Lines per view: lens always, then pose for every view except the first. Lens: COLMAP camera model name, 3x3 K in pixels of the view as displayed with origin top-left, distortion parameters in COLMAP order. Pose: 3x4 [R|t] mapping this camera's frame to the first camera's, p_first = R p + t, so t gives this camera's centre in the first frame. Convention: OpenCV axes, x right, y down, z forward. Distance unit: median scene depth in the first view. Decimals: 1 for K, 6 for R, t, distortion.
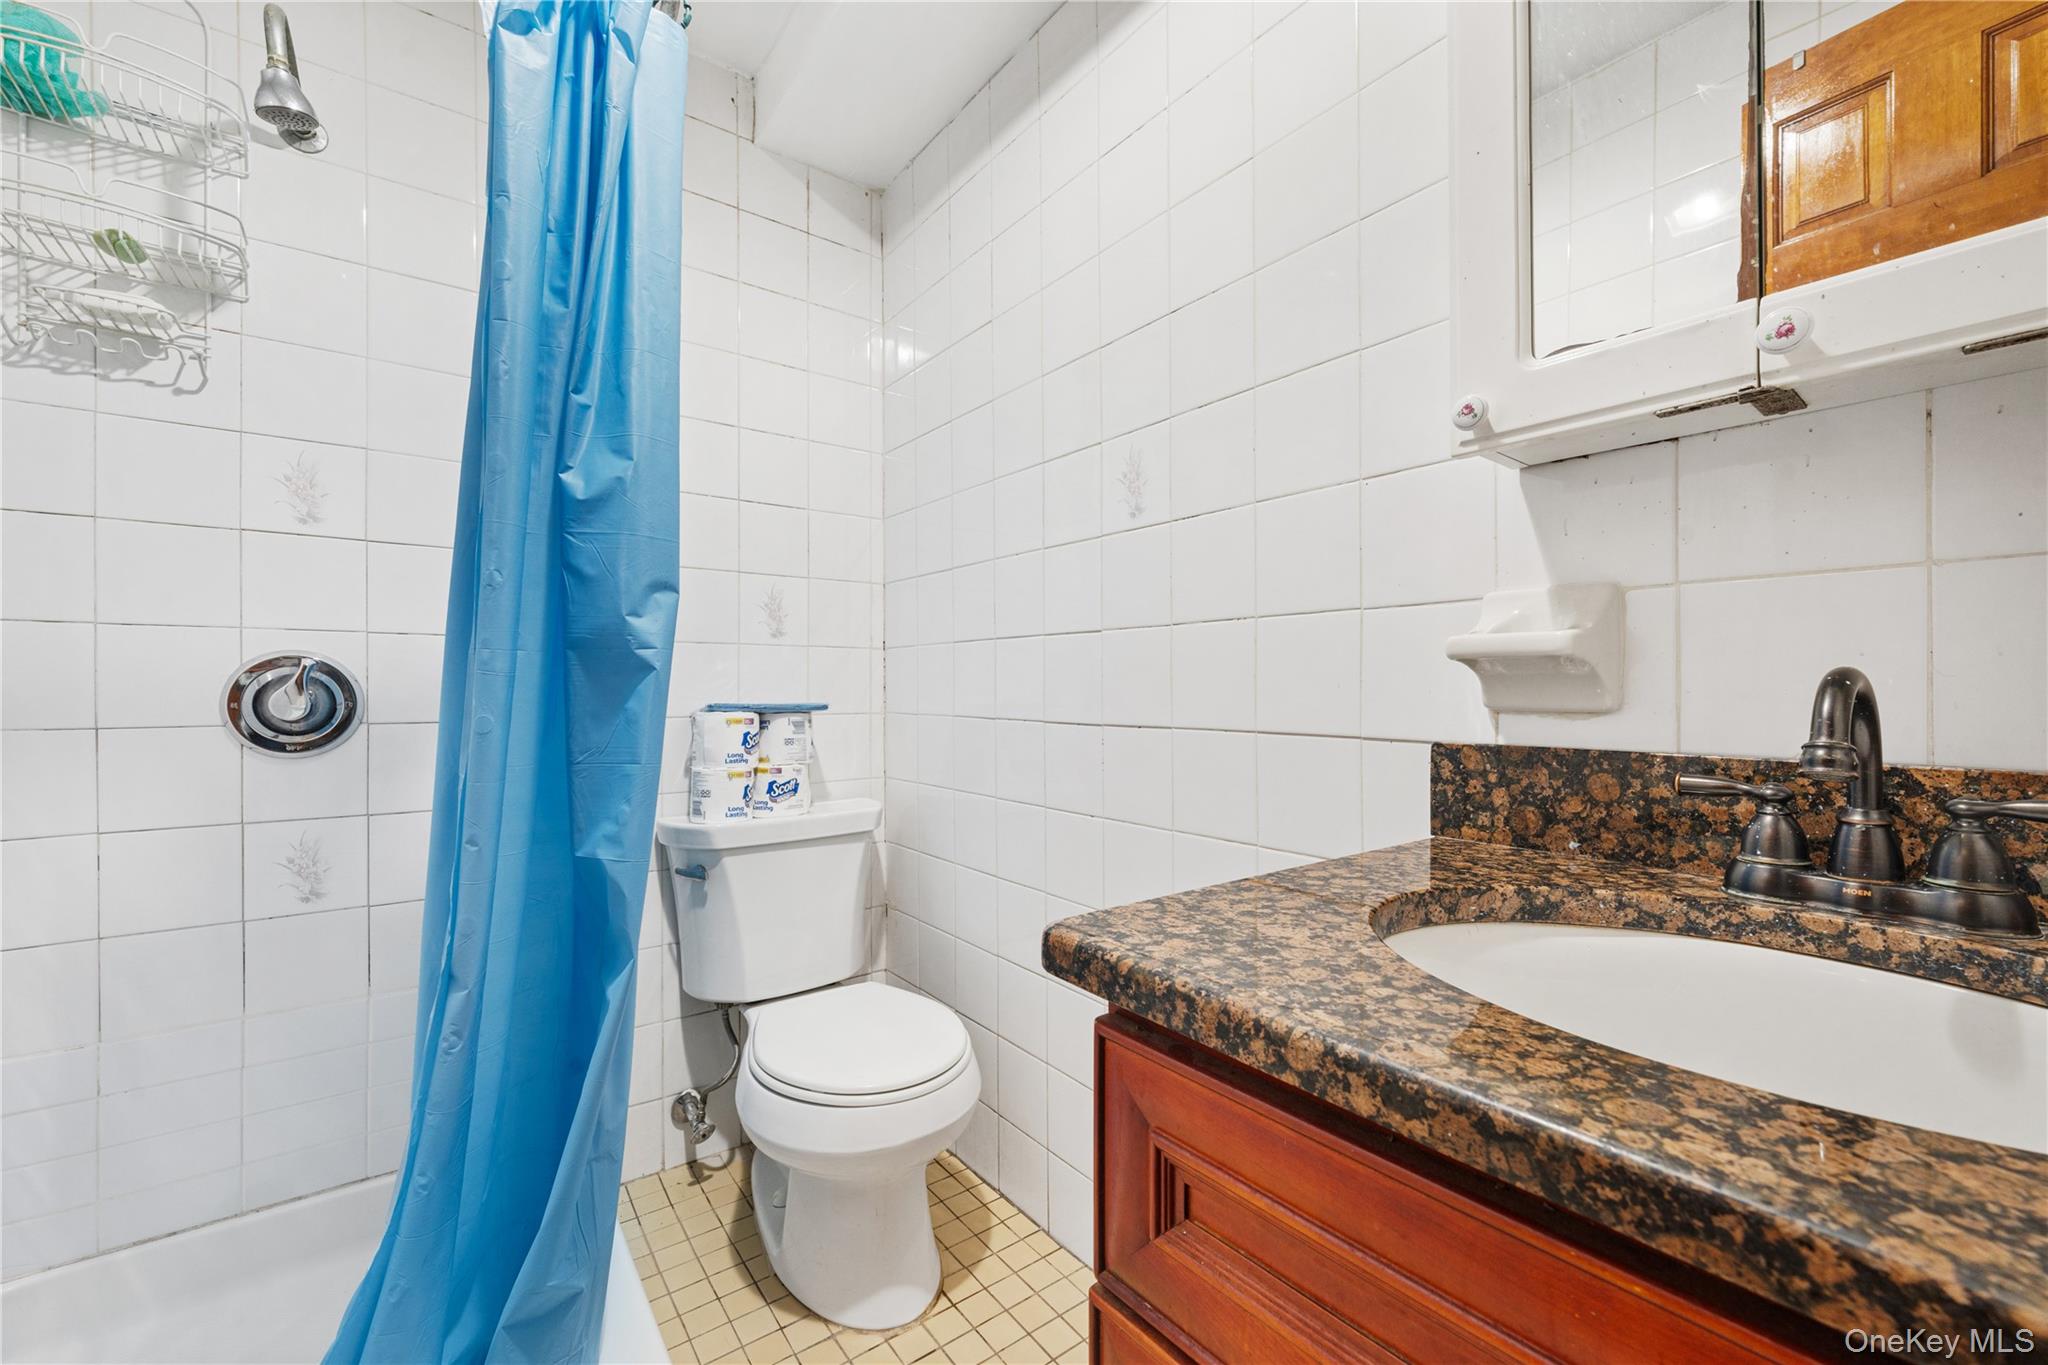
lens RADIAL K [[837.6, 0, 1025.1], [0, 837.6, 685.5], [0, 0, 1]] dist [-0.002088, -0.000238]
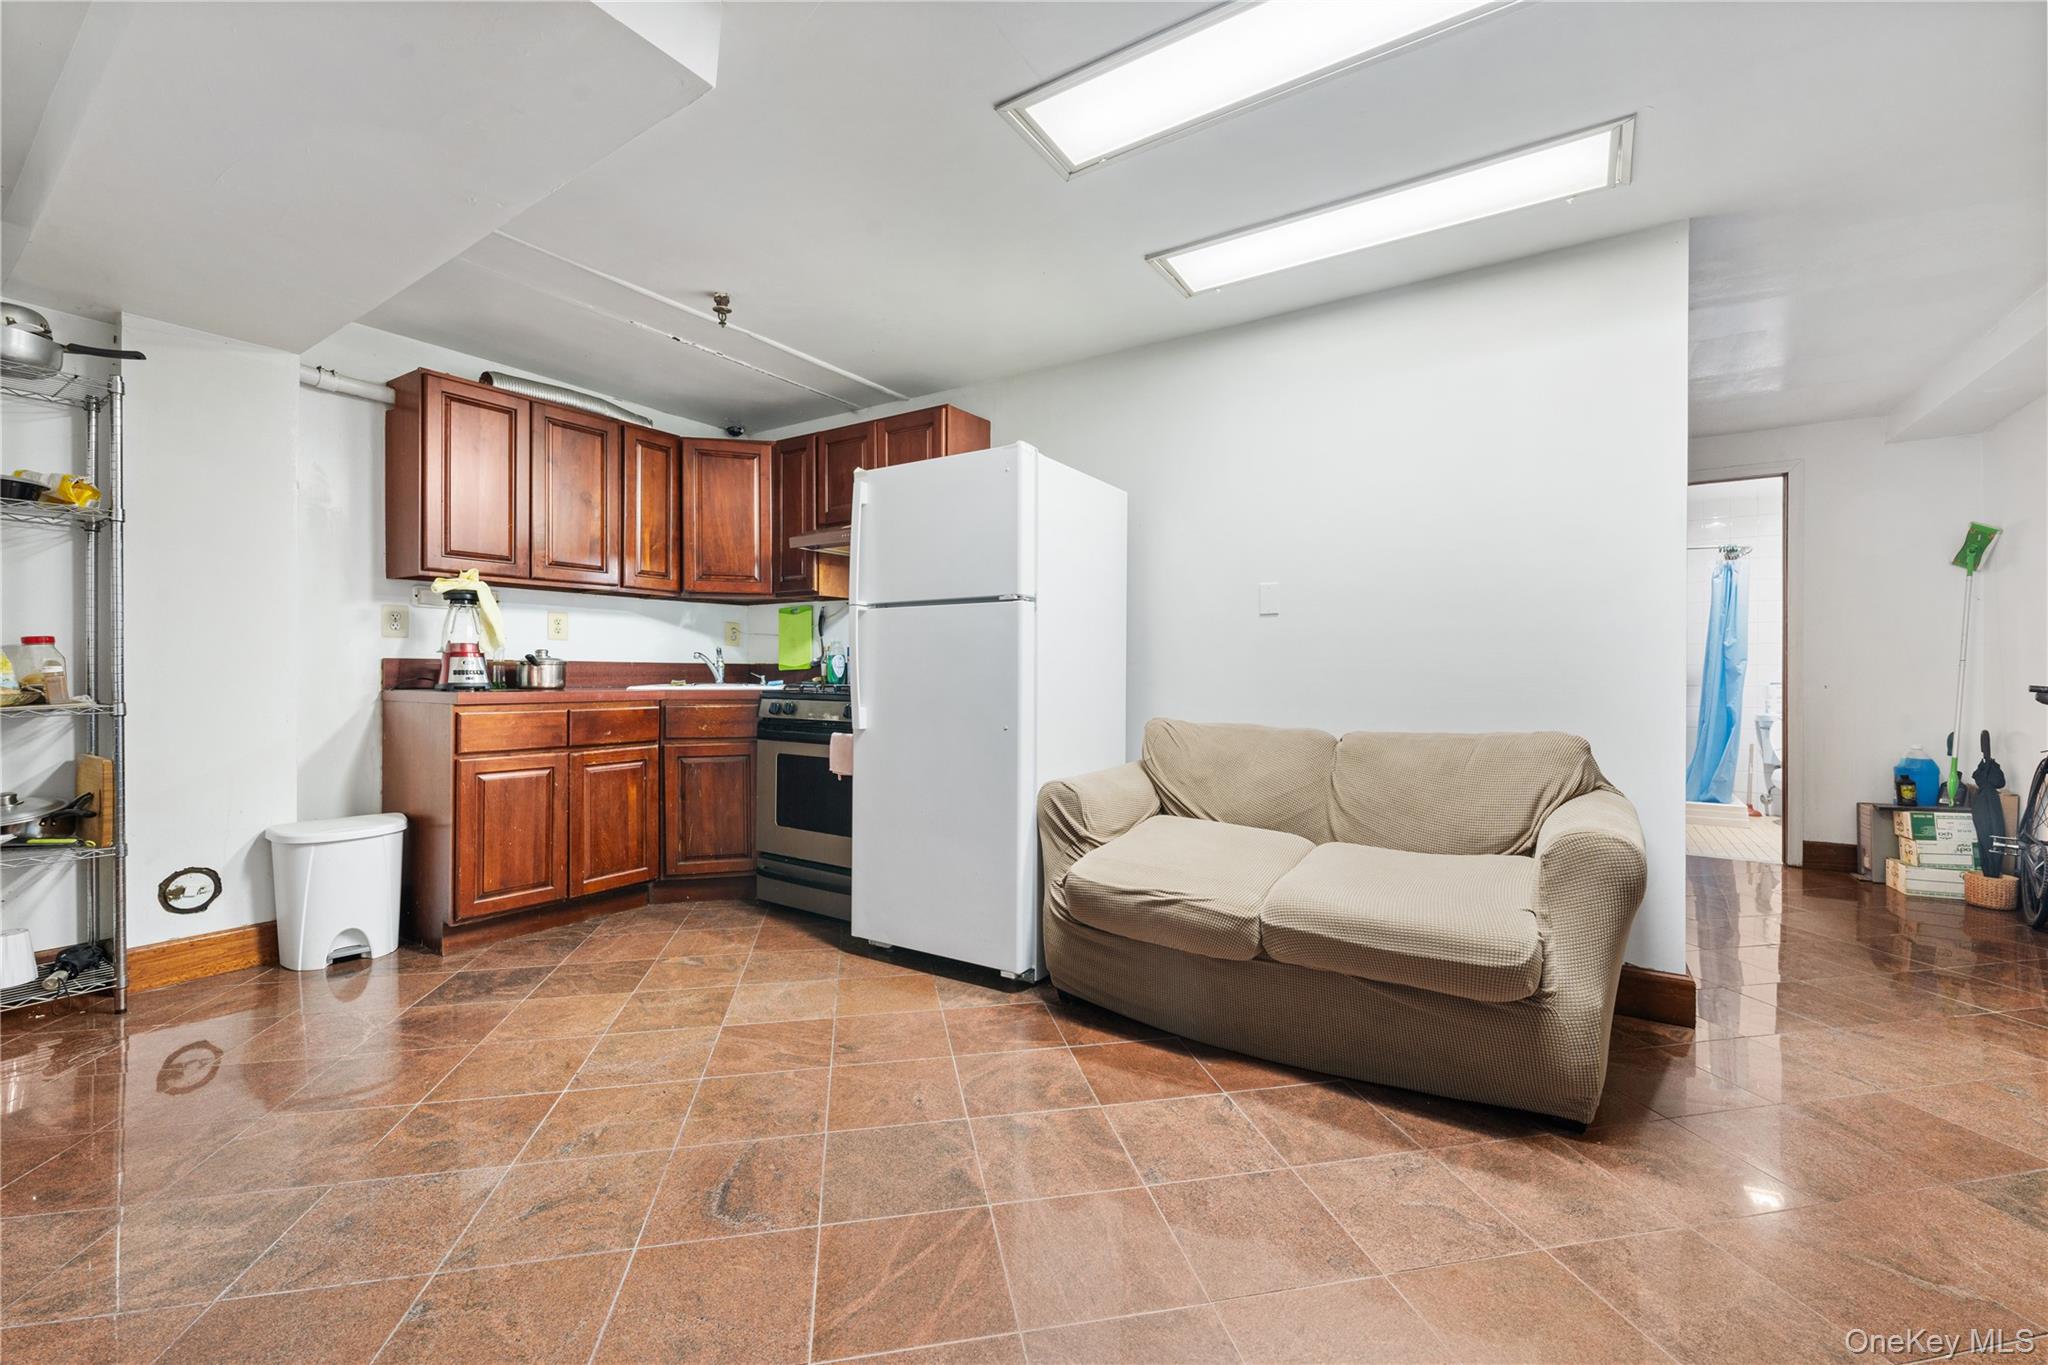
lens RADIAL K [[837.6, 0, 1023.9], [0, 837.6, 676.6], [0, 0, 1]] dist [-0.002088, -0.000238]
pose [[0.347393, 0.008878, -0.937677, 3.109701], [-0.003083, 0.999961, 0.008326, -0.029434], [0.937714, -0.000002, 0.347407, -5.409133]]
